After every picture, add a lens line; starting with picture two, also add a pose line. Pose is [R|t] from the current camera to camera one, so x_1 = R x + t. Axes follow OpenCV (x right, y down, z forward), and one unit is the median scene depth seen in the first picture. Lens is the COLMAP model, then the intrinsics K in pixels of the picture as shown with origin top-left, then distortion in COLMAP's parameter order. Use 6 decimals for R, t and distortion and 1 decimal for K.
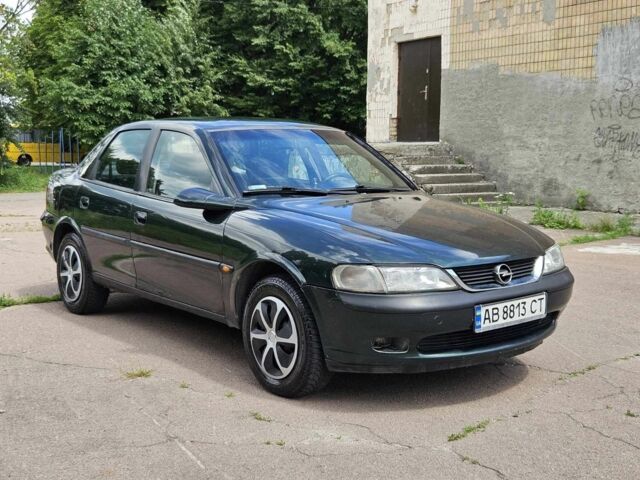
lens RADIAL K [[808.7, 0, 319.7], [0, 808.7, 240.5], [0, 0, 1]] dist [0.046893, 0.000000]
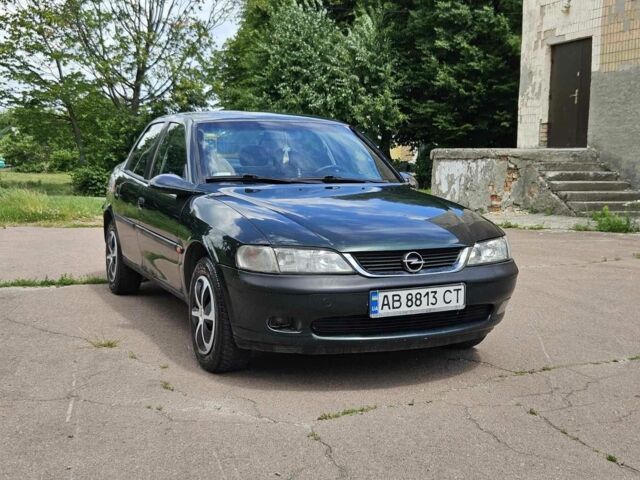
lens RADIAL K [[808.7, 0, 319.5], [0, 808.7, 239.4], [0, 0, 1]] dist [0.046893, 0.000000]
pose [[0.975005, 0.035226, -0.219374, 0.319124], [-0.037684, 0.999265, -0.007029, 0.024038], [0.218965, 0.015120, 0.975616, 0.005369]]
